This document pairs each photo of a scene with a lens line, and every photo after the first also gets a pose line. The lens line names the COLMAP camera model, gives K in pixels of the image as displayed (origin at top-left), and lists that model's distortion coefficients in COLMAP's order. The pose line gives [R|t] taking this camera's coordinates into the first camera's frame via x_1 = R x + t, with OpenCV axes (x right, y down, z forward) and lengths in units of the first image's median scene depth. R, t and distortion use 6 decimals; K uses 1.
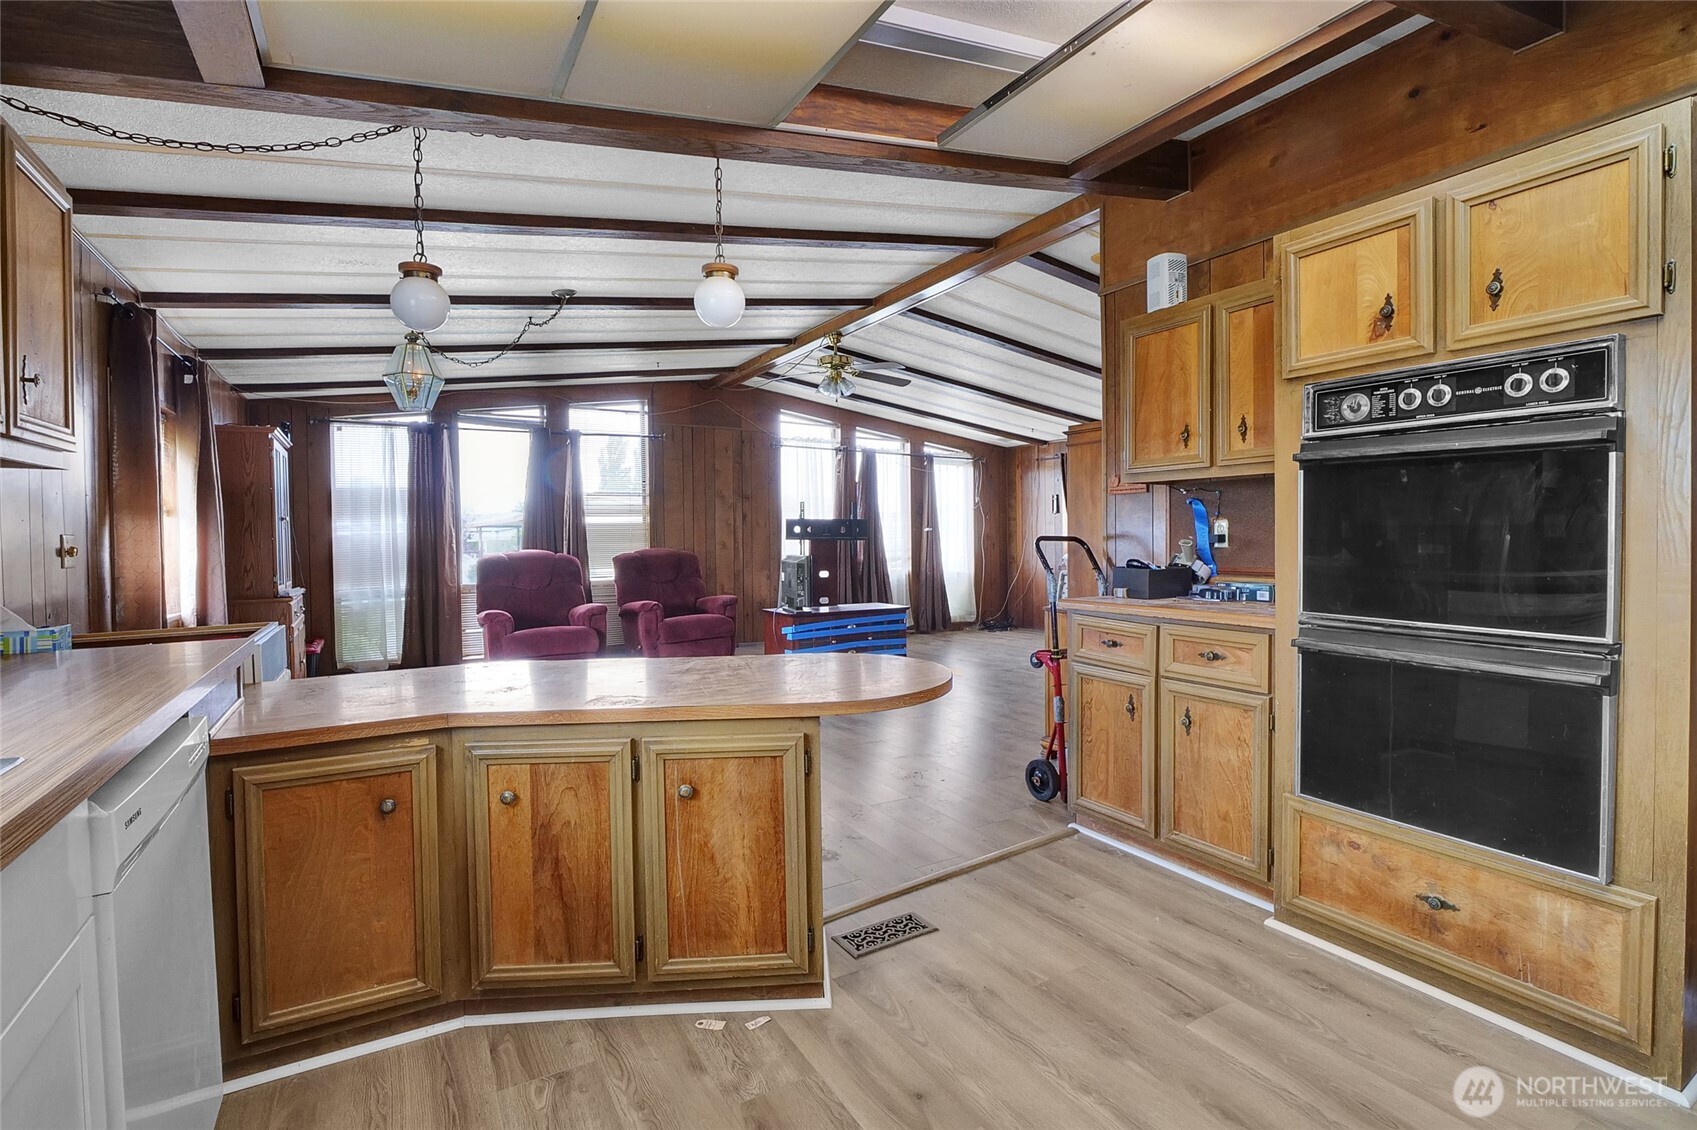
lens RADIAL K [[791.2, 0, 845.6], [0, 791.2, 555.0], [0, 0, 1]] dist [-0.013962, -0.000502]
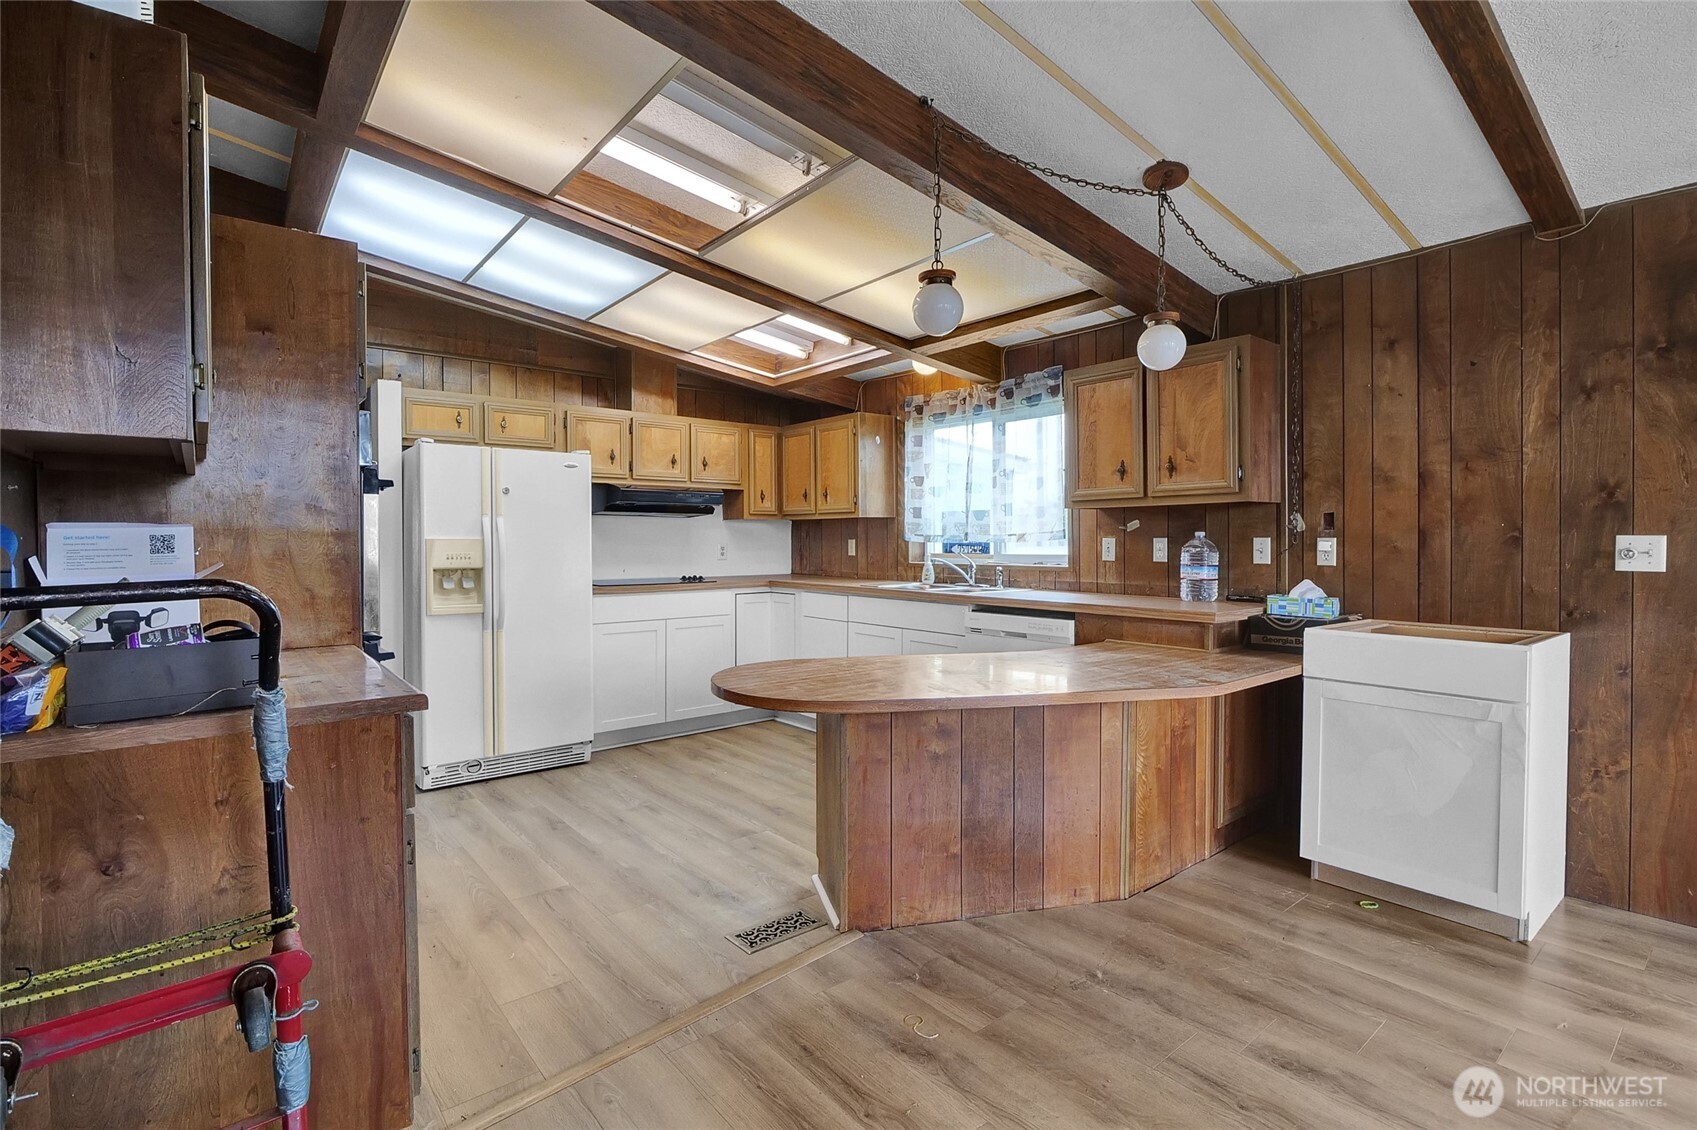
lens RADIAL K [[791.2, 0, 840.1], [0, 791.2, 551.8], [0, 0, 1]] dist [-0.013962, -0.000502]
pose [[-0.987537, 0.016299, -0.156538, 0.111111], [0.009634, 0.999018, 0.043242, -0.057493], [0.157089, 0.041195, -0.986725, 1.811755]]
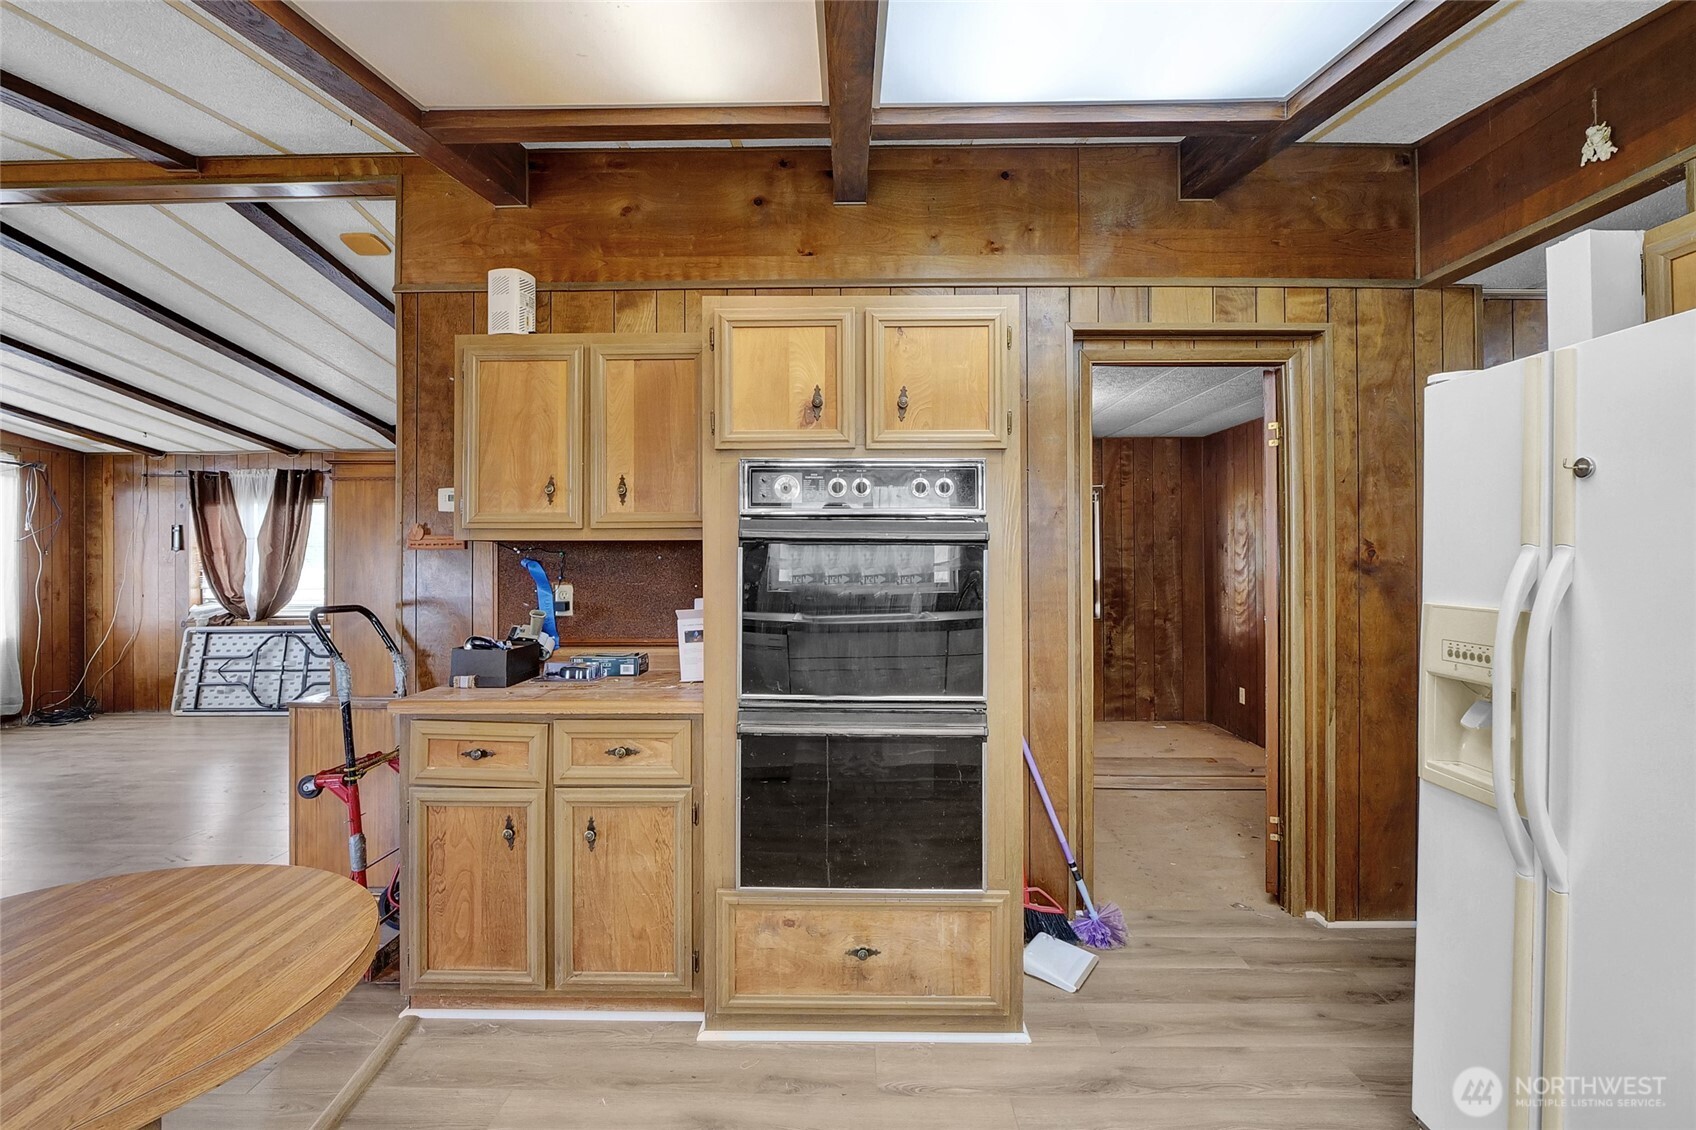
lens RADIAL K [[790.7, 0, 840.0], [0, 790.7, 552.7], [0, 0, 1]] dist [-0.013962, -0.000502]
pose [[0.514237, 0.015829, 0.857502, -0.153738], [0.019833, 0.999343, -0.030341, -0.057702], [-0.857419, 0.032609, 0.513585, 0.332716]]
